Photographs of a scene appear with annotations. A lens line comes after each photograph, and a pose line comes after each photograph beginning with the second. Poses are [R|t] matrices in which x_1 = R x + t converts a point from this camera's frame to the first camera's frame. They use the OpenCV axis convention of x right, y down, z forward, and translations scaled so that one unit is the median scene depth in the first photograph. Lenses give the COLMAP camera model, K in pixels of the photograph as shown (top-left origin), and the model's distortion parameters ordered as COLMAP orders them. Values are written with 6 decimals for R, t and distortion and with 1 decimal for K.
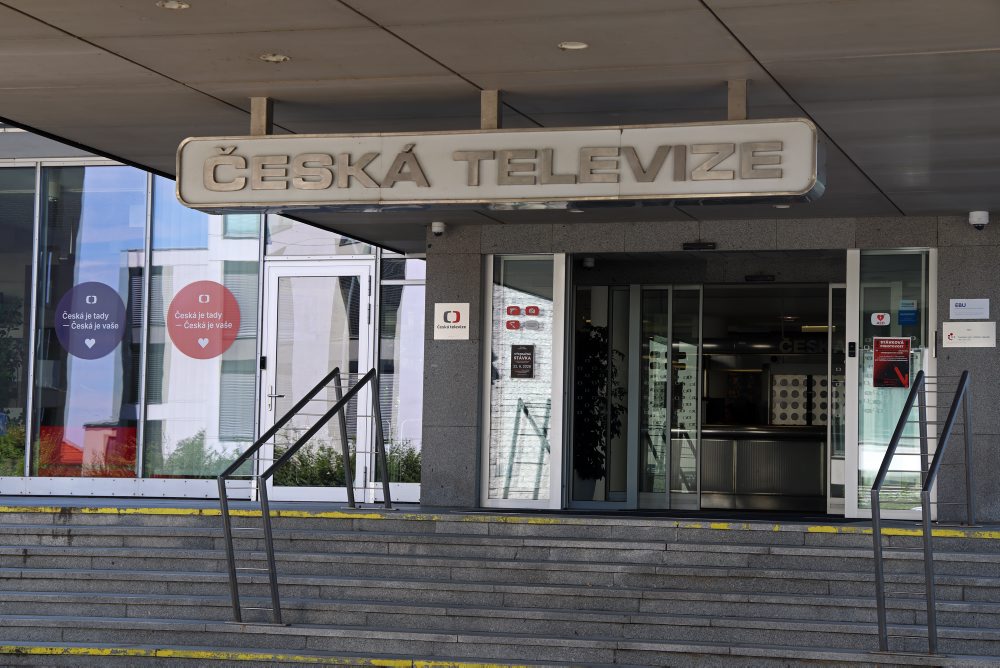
lens RADIAL K [[2173.8, 0, 500.0], [0, 2173.8, 334.0], [0, 0, 1]] dist [0.378464, 0.186884]
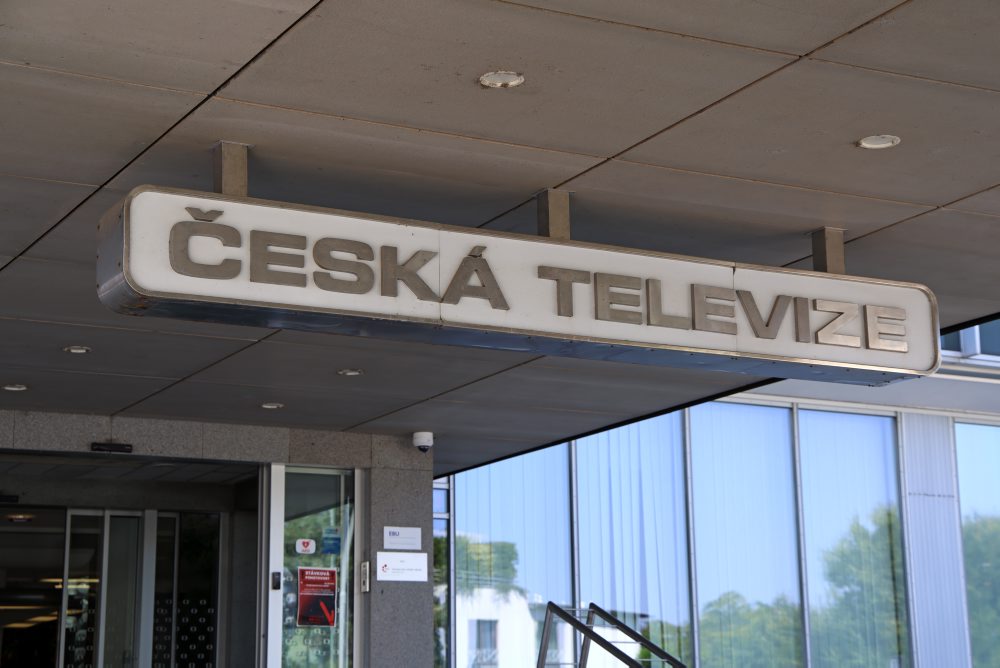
lens RADIAL K [[1920.5, 0, 500.0], [0, 1920.5, 334.0], [0, 0, 1]] dist [0.351735, 0.055816]
pose [[0.702695, 0.121378, 0.701061, -0.383237], [-0.023309, 0.988739, -0.147822, 0.025828], [-0.711109, 0.087532, 0.697612, 0.470383]]
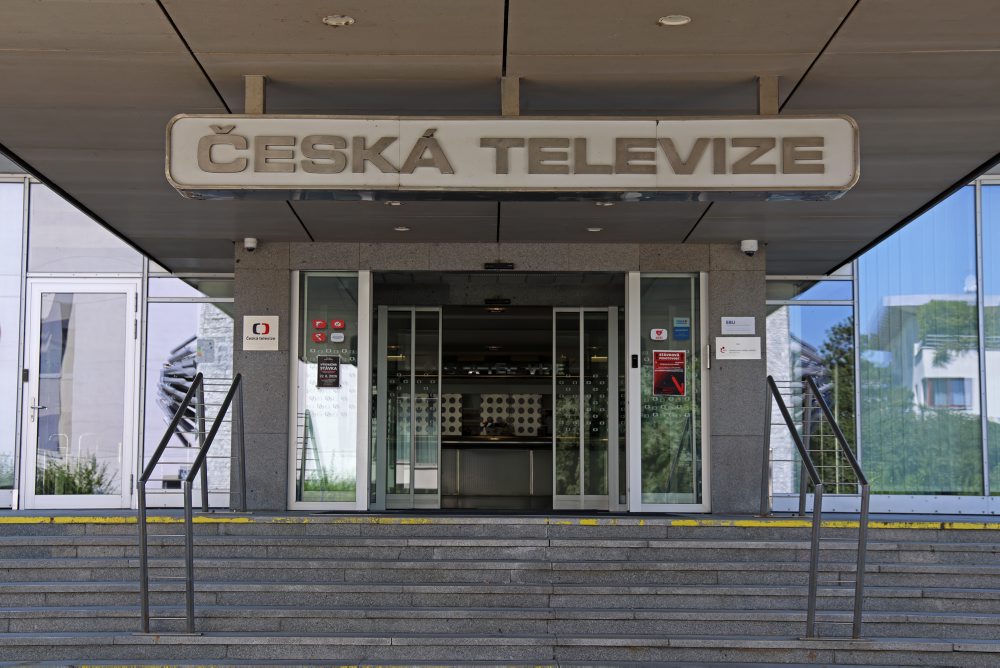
lens RADIAL K [[1679.1, 0, 478.5], [0, 1679.1, 334.0], [0, 0, 1]] dist [0.218231, 0.022989]
pose [[0.957980, 0.012283, 0.286572, -0.191923], [-0.005466, 0.999683, -0.024577, 0.017454], [-0.286783, 0.021978, 0.957743, 0.237259]]
